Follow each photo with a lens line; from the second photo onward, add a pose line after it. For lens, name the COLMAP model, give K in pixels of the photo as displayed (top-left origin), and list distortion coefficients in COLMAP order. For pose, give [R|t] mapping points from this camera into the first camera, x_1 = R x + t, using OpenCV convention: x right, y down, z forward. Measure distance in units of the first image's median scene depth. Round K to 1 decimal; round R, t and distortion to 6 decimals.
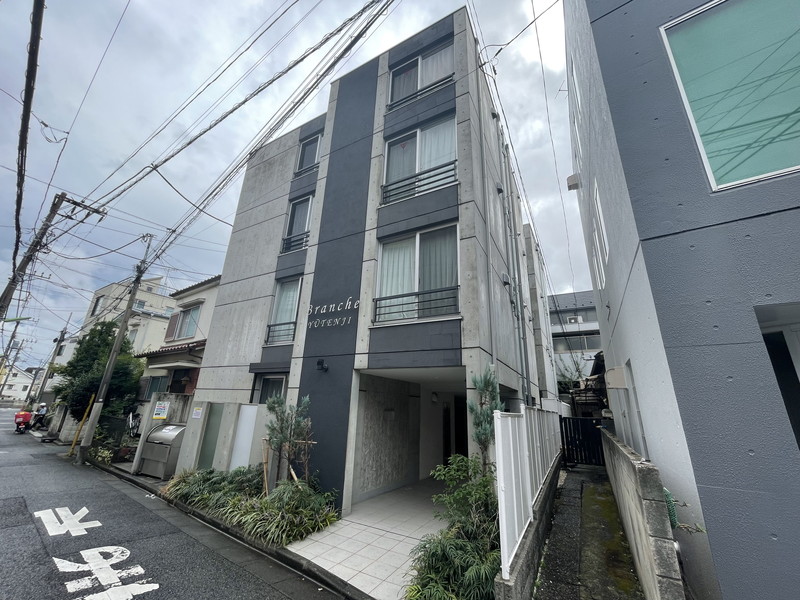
lens RADIAL K [[322.9, 0, 400.0], [0, 322.9, 300.0], [0, 0, 1]] dist [0.001263, -0.000813]
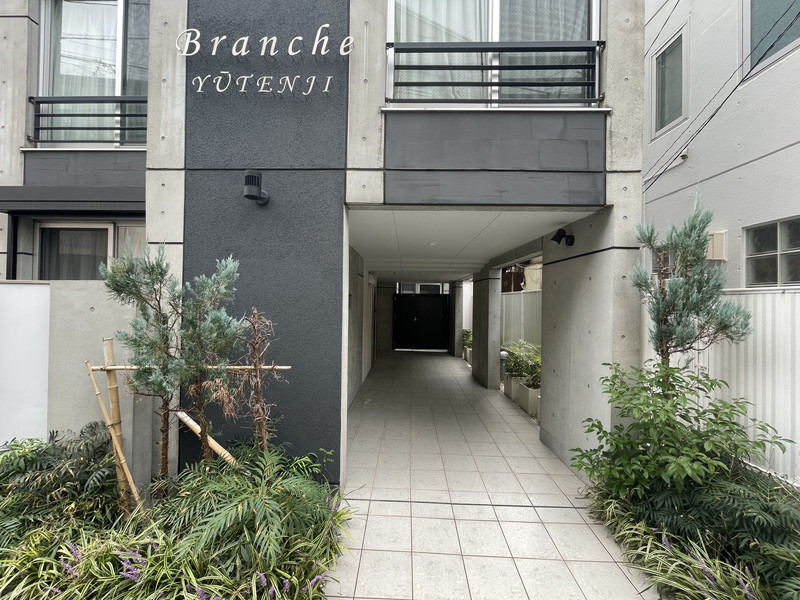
lens RADIAL K [[322.9, 0, 400.0], [0, 322.9, 300.0], [0, 0, 1]] dist [0.001263, -0.000813]
pose [[0.882419, -0.016910, 0.470160, -0.268484], [-0.134356, 0.948677, 0.286287, 0.190003], [-0.450871, -0.315794, 0.834859, 0.521817]]
